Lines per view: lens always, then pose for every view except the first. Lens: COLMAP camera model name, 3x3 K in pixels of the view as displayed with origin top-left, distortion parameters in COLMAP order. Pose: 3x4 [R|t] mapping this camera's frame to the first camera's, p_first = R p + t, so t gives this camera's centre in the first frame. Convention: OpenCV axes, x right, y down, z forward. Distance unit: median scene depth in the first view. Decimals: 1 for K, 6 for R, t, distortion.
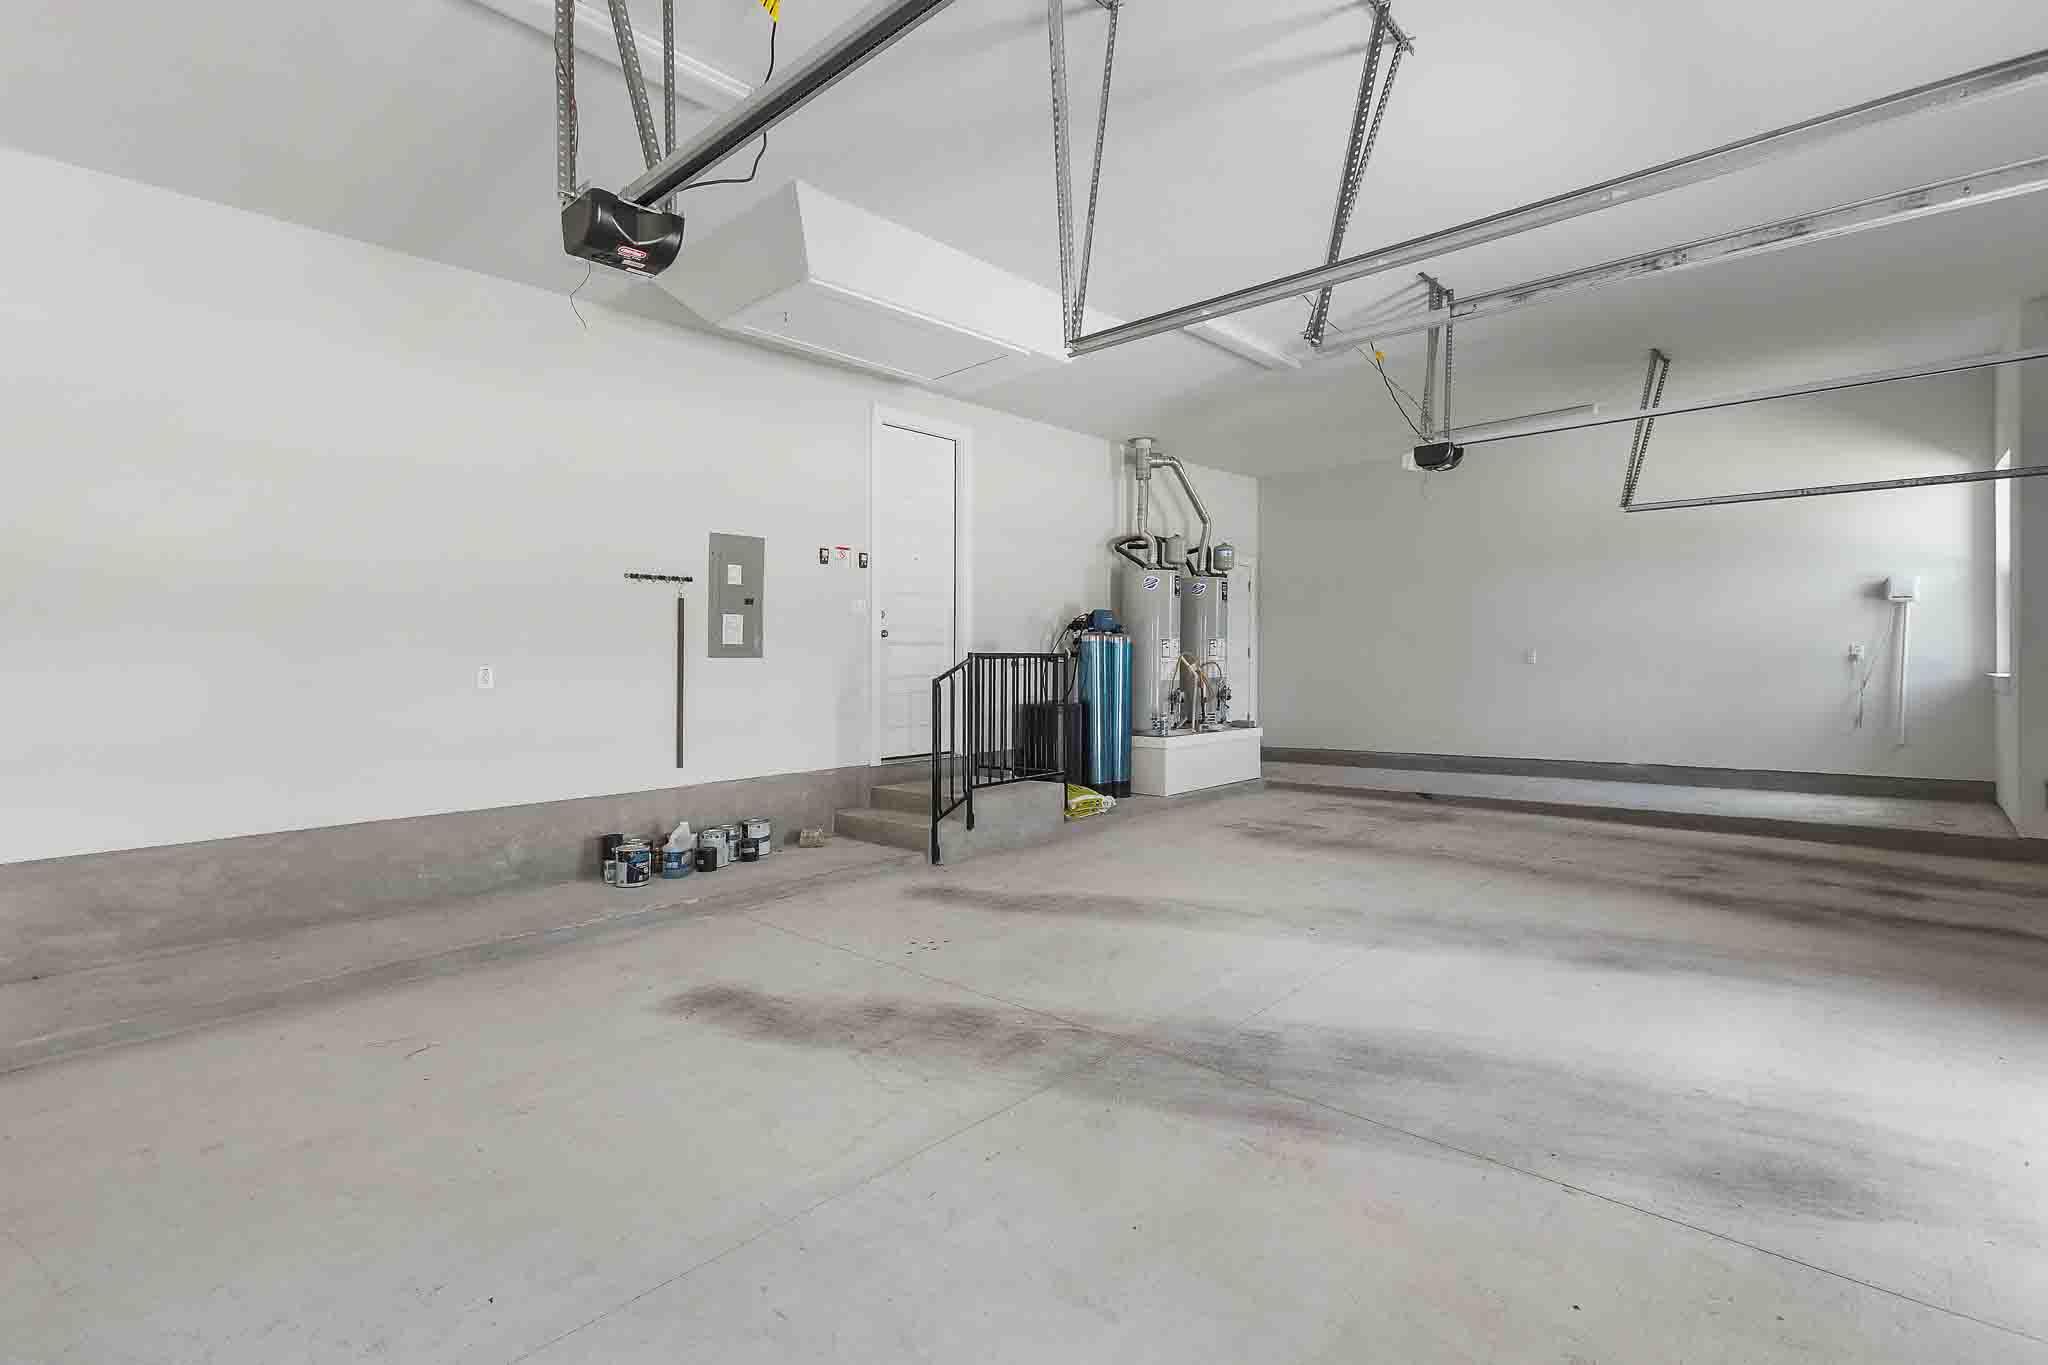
lens RADIAL K [[937.4, 0, 1008.1], [0, 937.4, 678.8], [0, 0, 1]] dist [-0.011986, 0.005203]
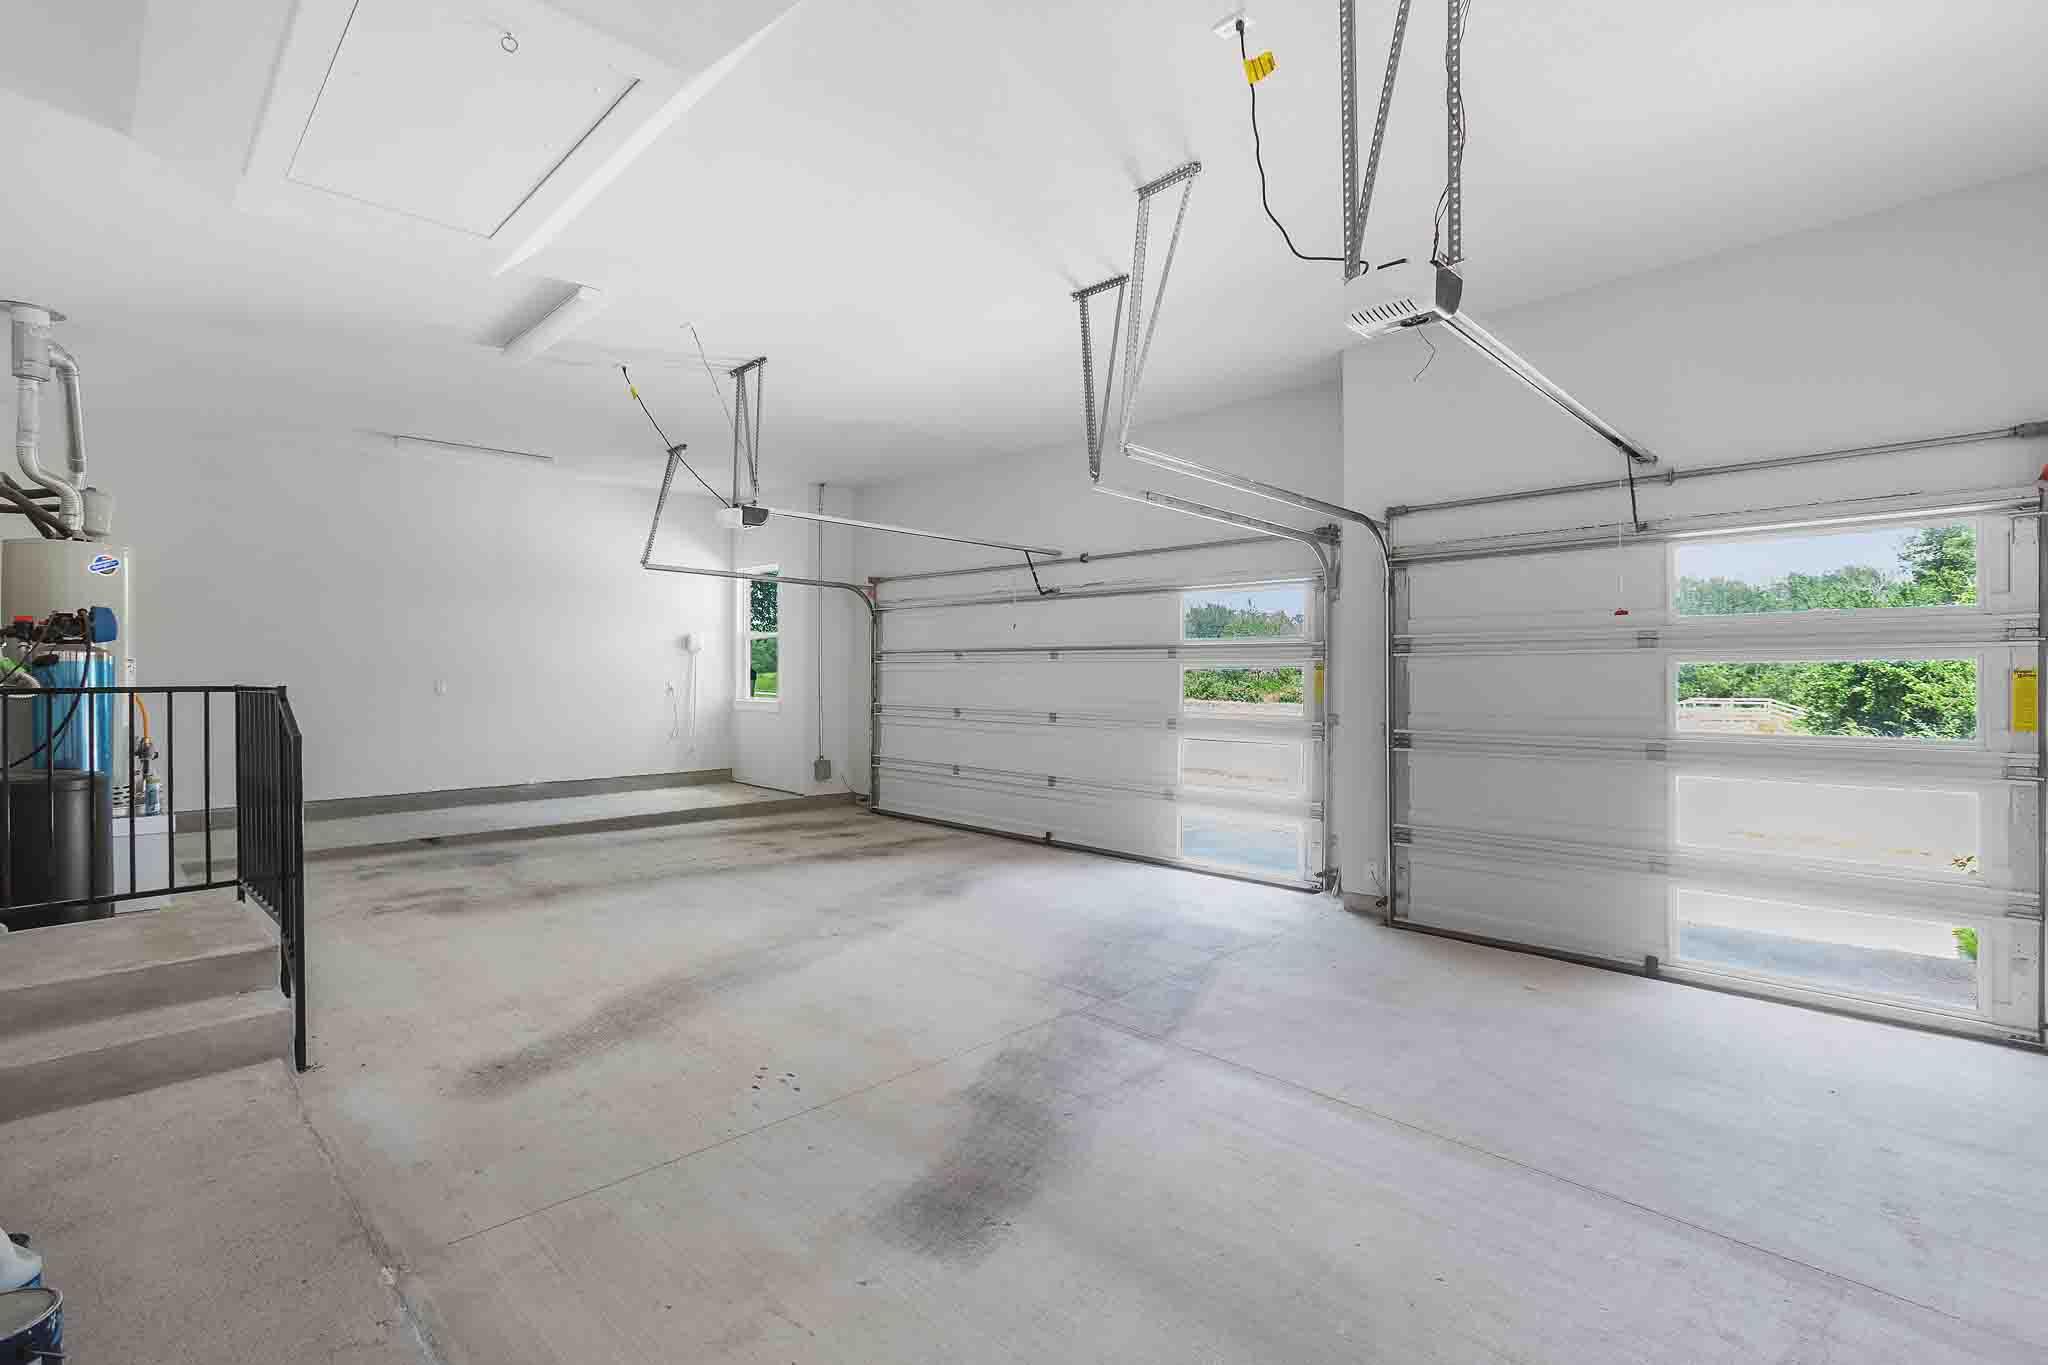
lens RADIAL K [[937.4, 0, 1007.5], [0, 937.4, 687.5], [0, 0, 1]] dist [-0.011986, 0.005203]
pose [[0.031418, 0.003267, 0.999501, -0.510278], [0.011688, 0.999925, -0.003636, -0.015610], [-0.999438, 0.011797, 0.031377, 0.479594]]
